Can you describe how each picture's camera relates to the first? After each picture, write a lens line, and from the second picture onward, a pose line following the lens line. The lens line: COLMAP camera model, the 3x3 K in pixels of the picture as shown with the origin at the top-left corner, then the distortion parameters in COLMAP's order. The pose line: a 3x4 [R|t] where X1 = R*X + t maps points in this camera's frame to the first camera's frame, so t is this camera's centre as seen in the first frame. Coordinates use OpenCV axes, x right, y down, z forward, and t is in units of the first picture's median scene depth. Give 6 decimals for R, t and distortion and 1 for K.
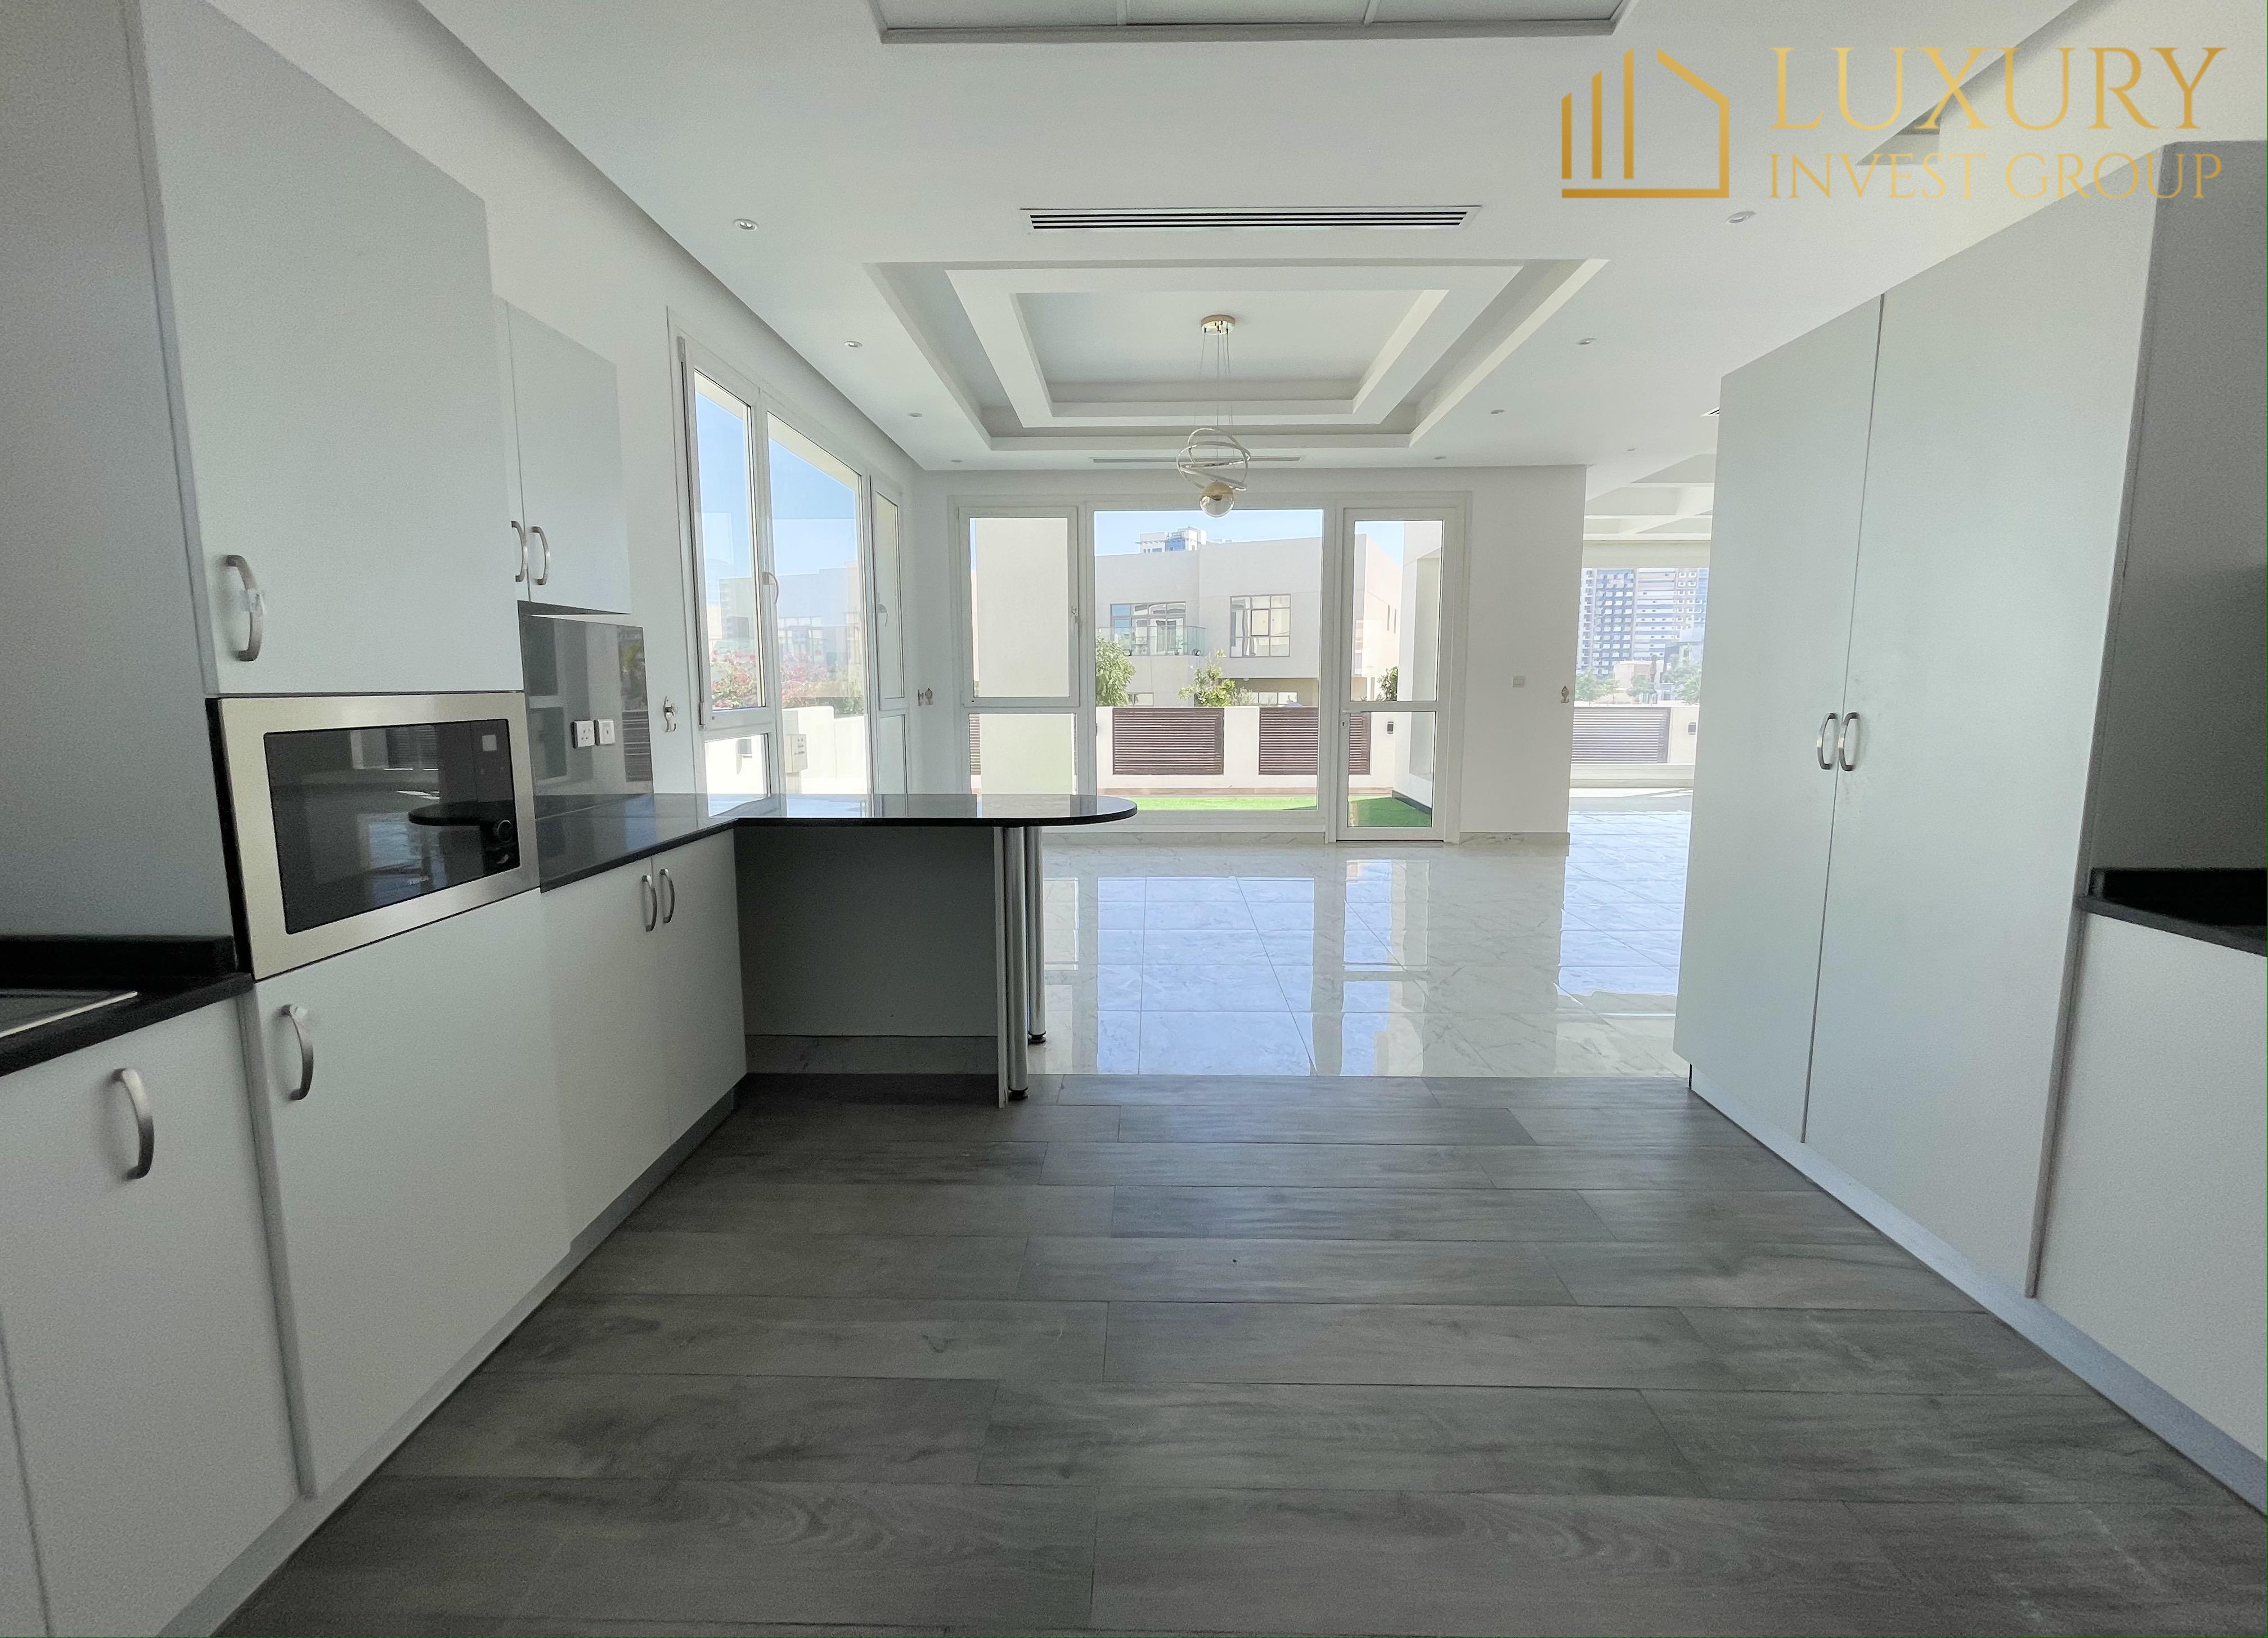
lens RADIAL K [[917.4, 0, 1136.1], [0, 917.4, 805.2], [0, 0, 1]] dist [-0.001747, -0.000014]
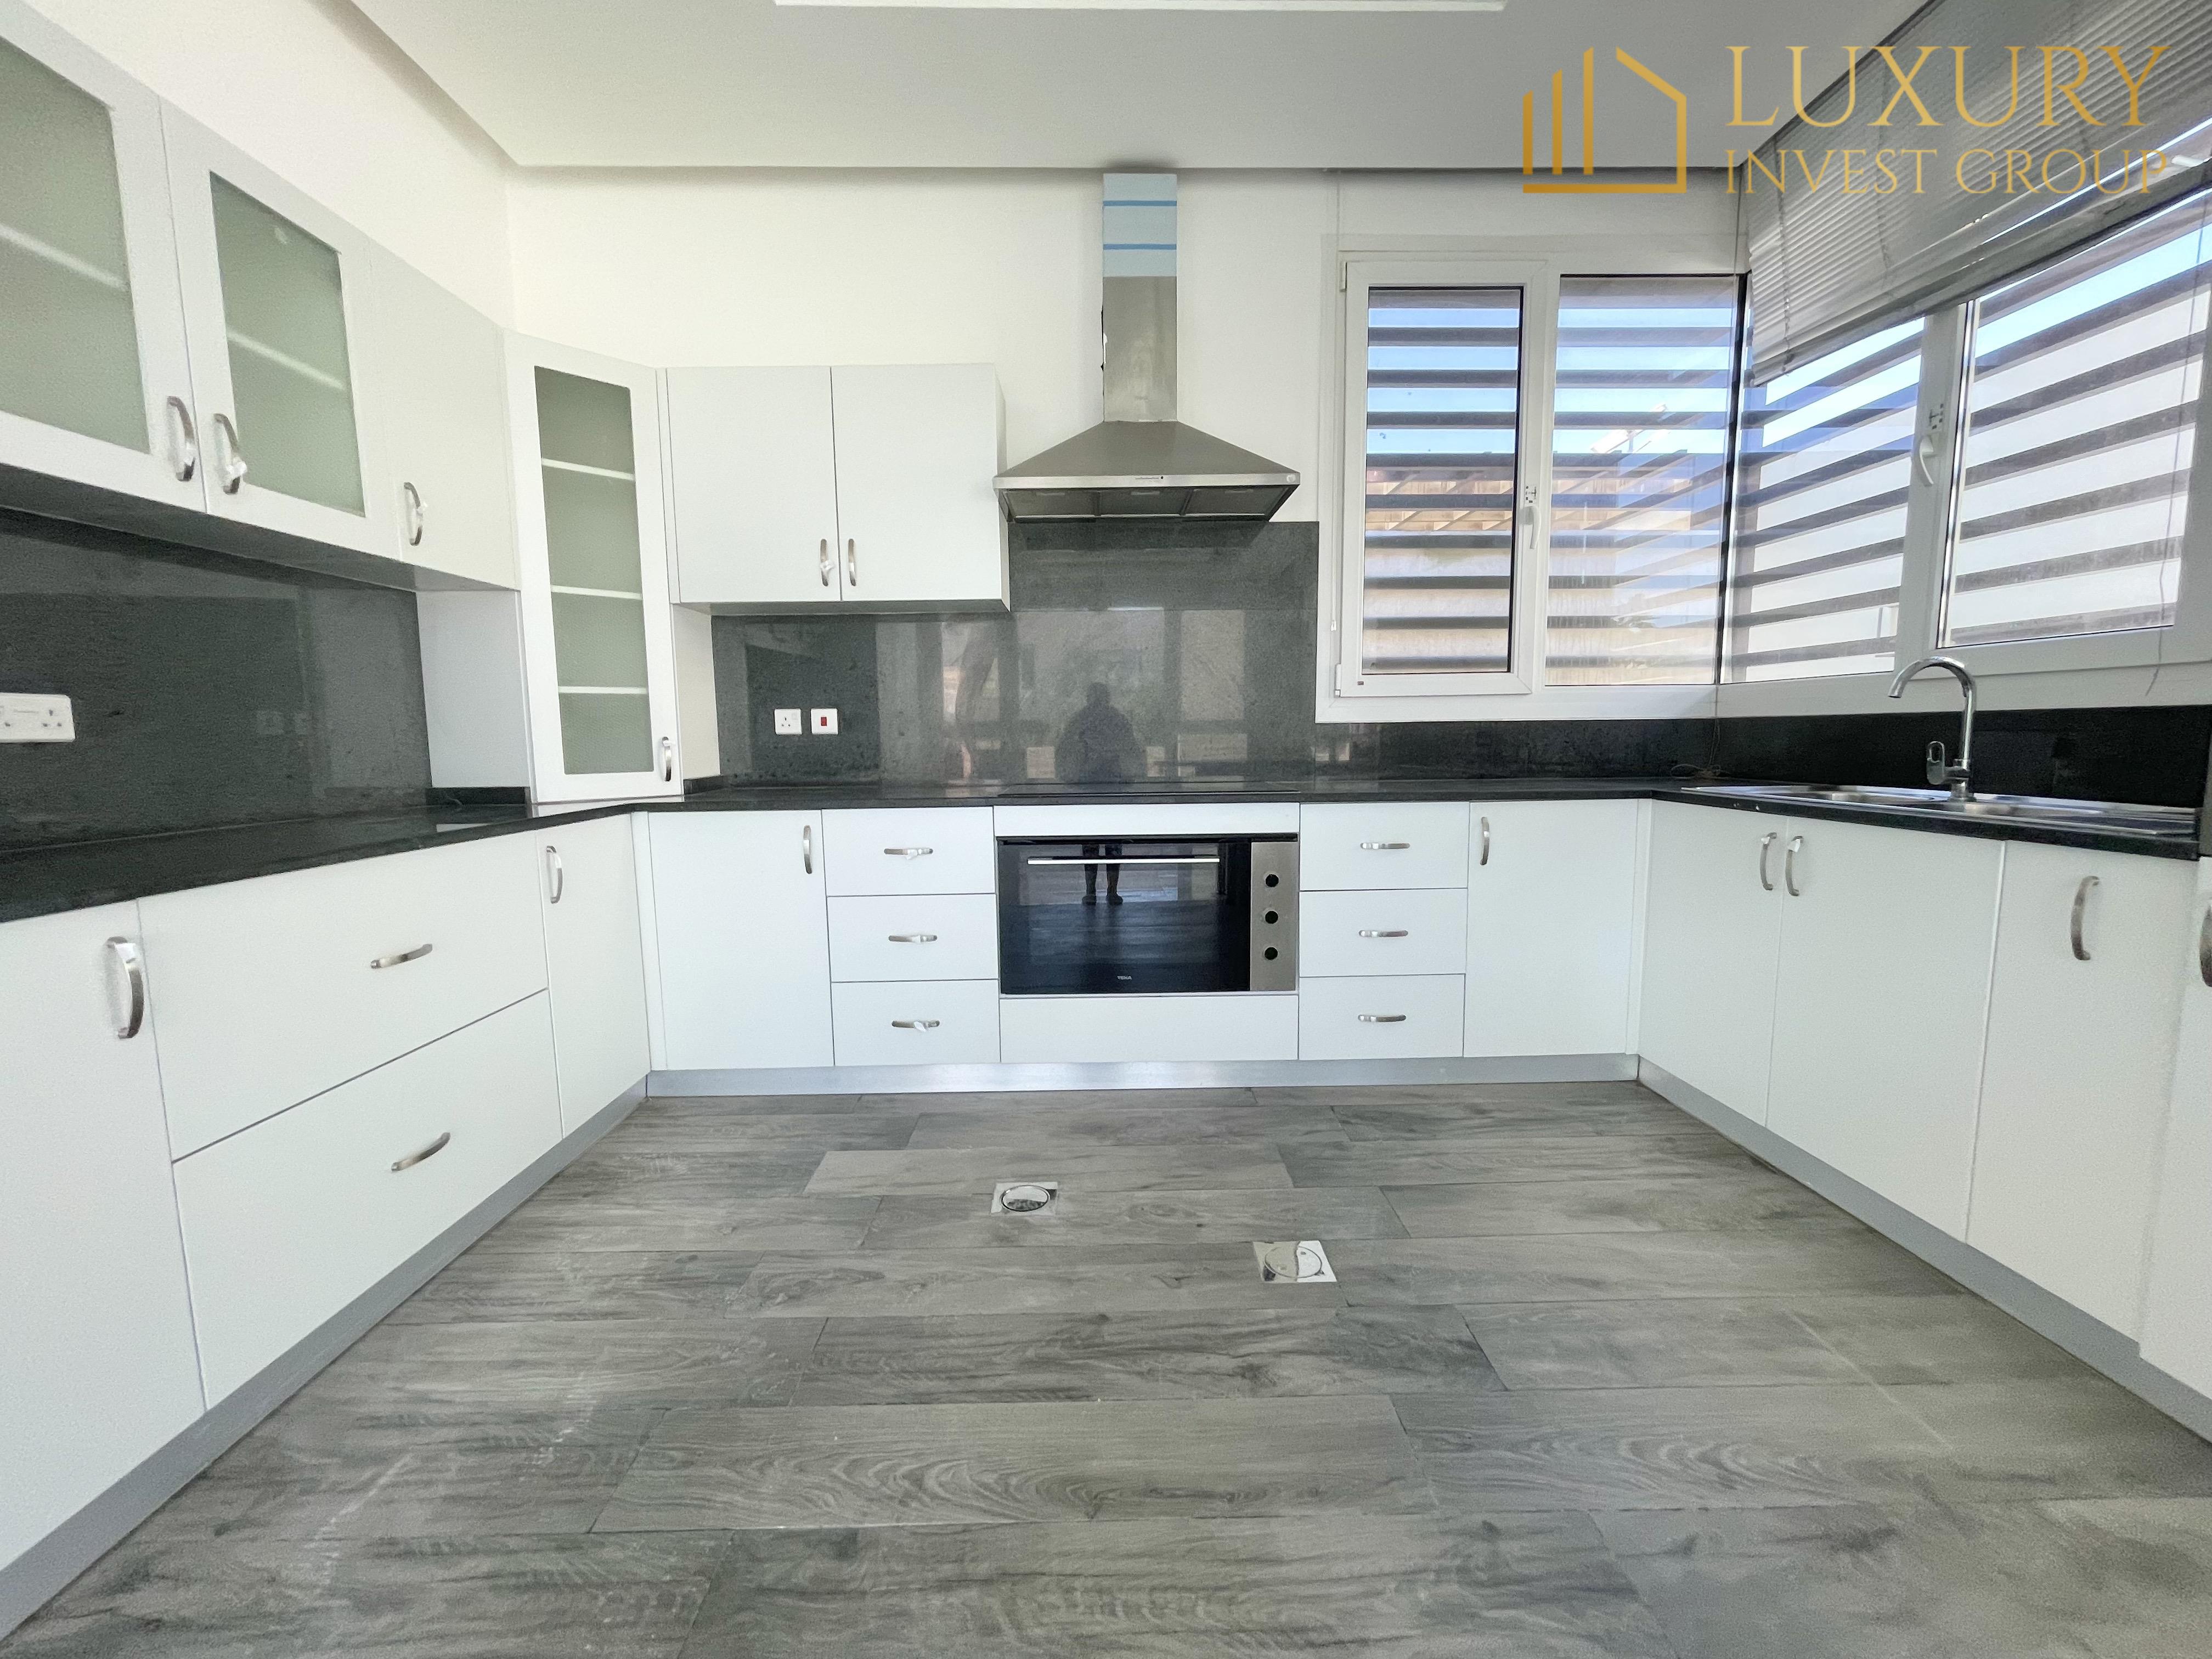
lens RADIAL K [[892.9, 0, 1102.0], [0, 892.9, 830.7], [0, 0, 1]] dist [-0.003974, 0.002661]
pose [[-0.999614, 0.016078, -0.022641, 0.271604], [0.010015, 0.969196, 0.246087, -0.081769], [0.025900, 0.245766, -0.968983, 1.552259]]
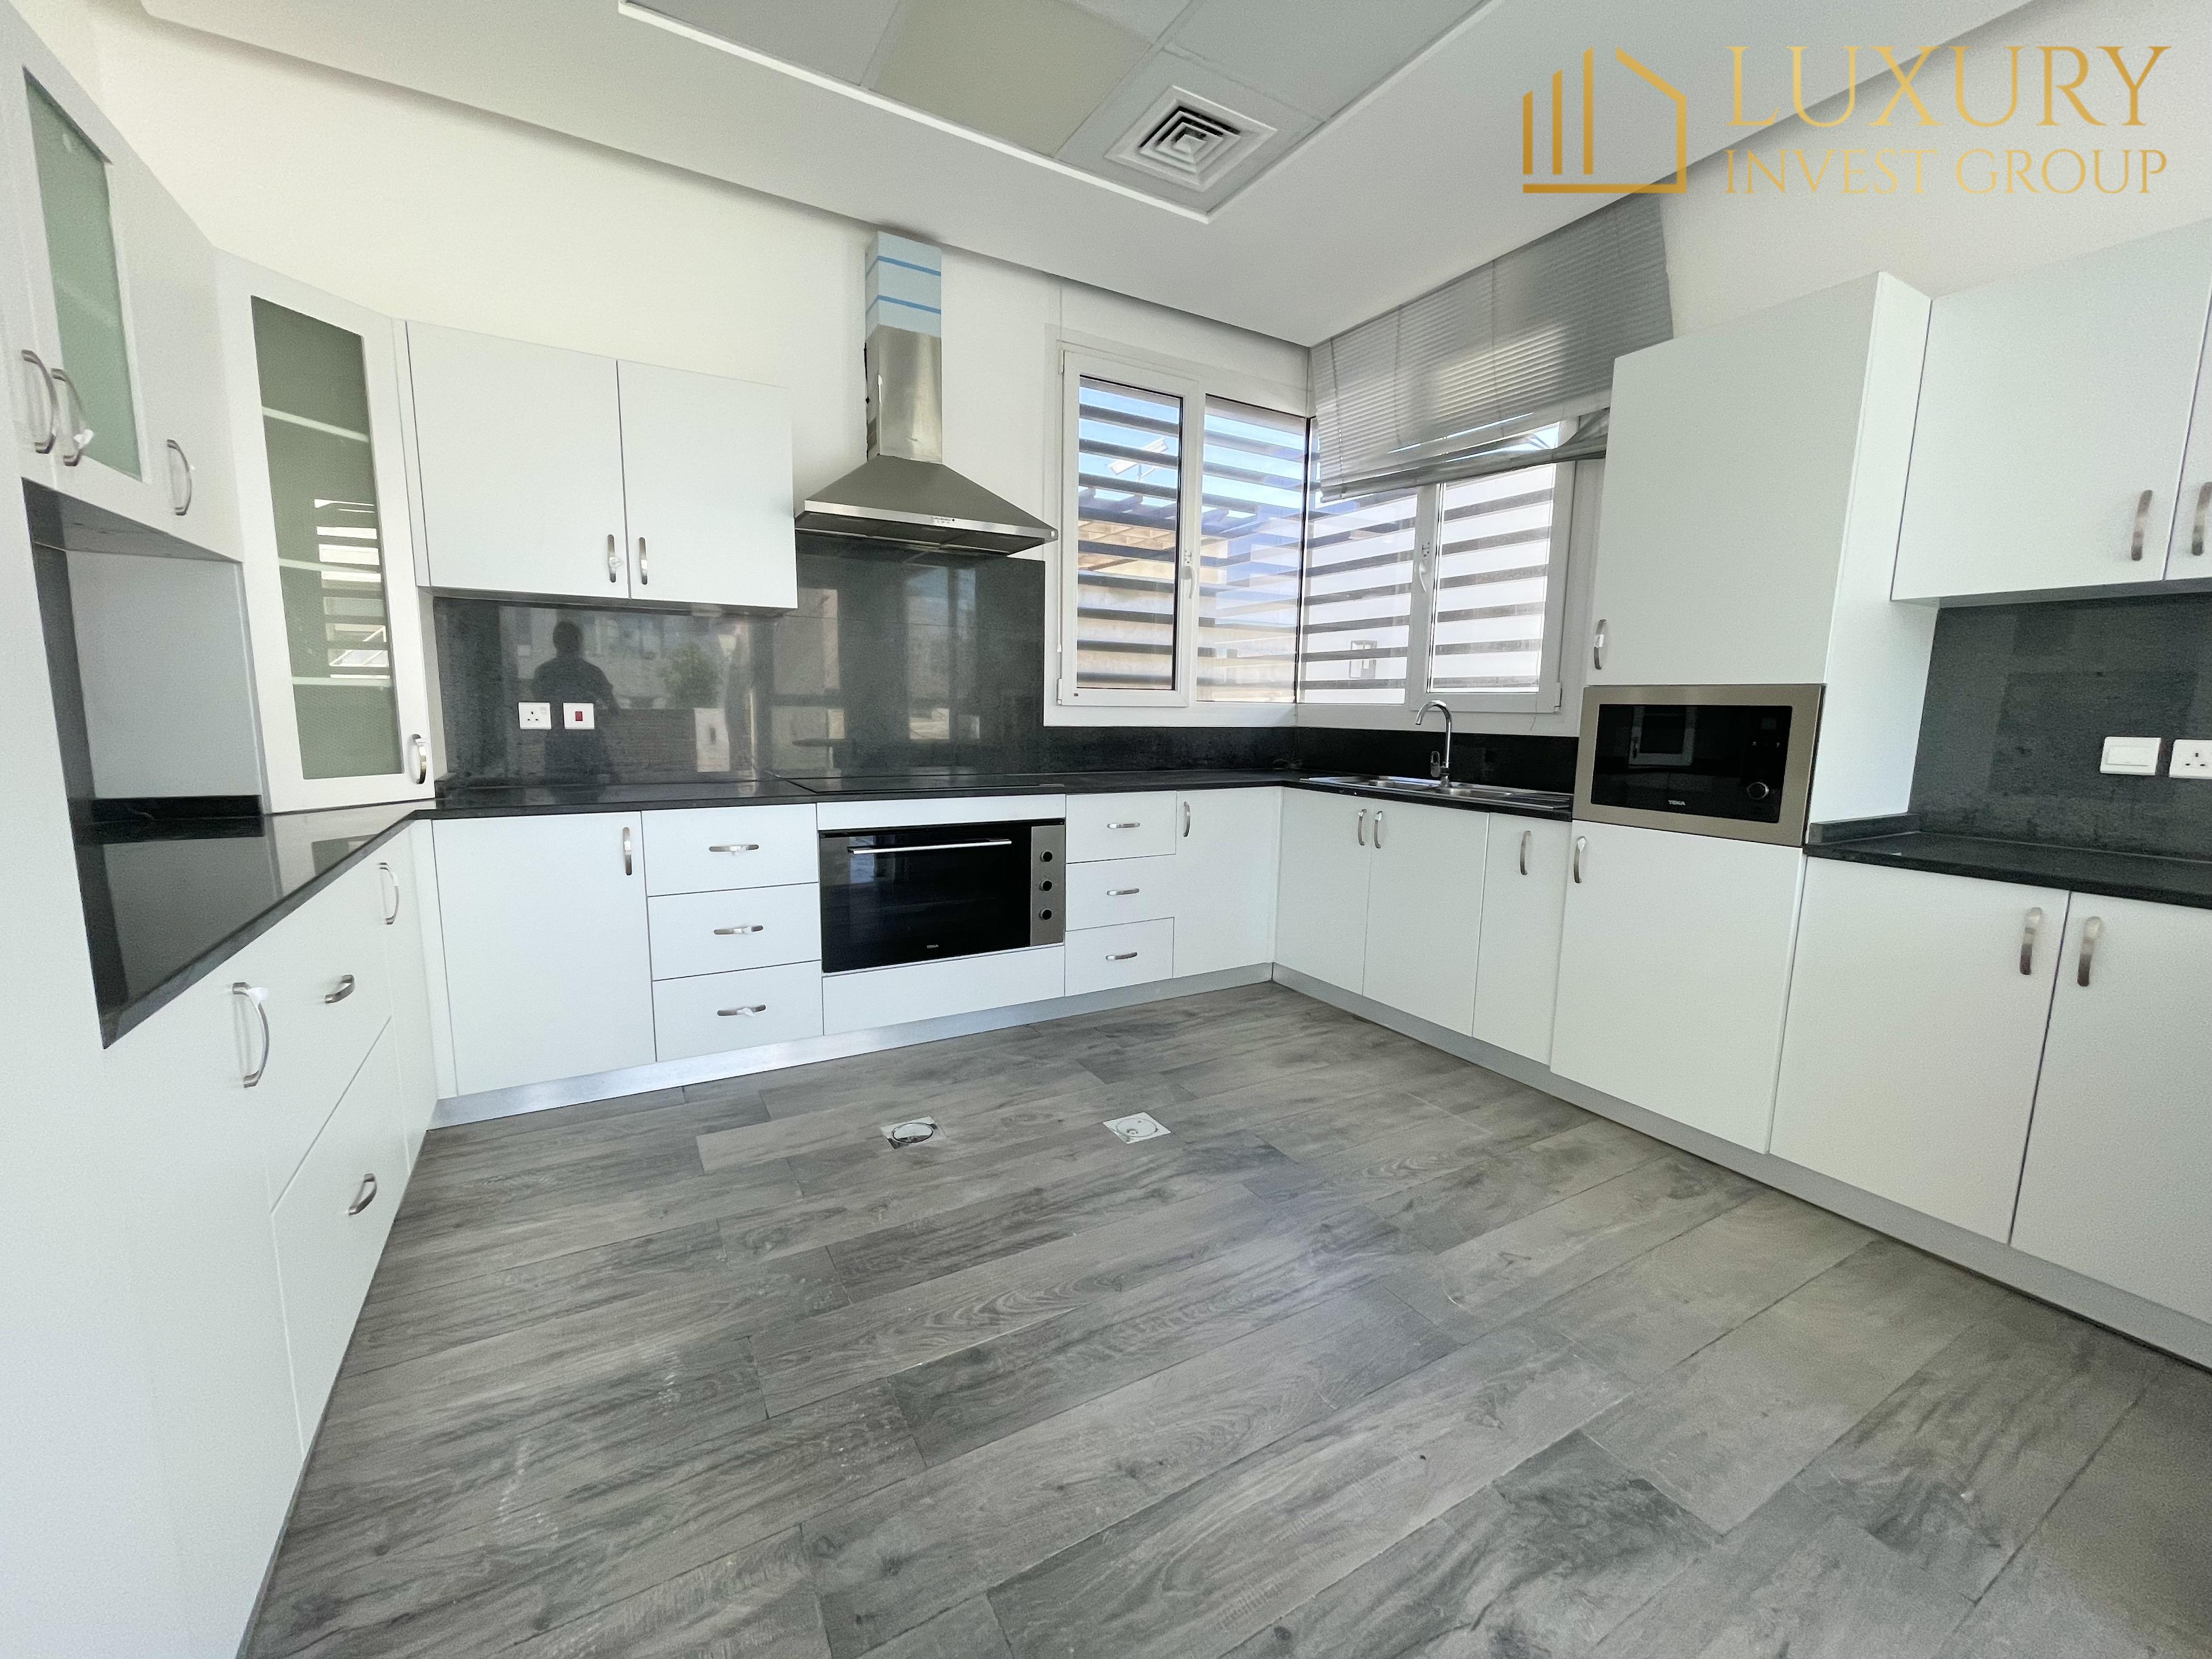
lens RADIAL K [[892.9, 0, 1097.0], [0, 892.9, 832.8], [0, 0, 1]] dist [-0.003974, 0.002661]
pose [[-0.864149, 0.059195, -0.499743, 0.852445], [-0.084230, 0.962035, 0.259603, -0.182339], [0.496138, 0.266429, -0.826355, 1.734162]]
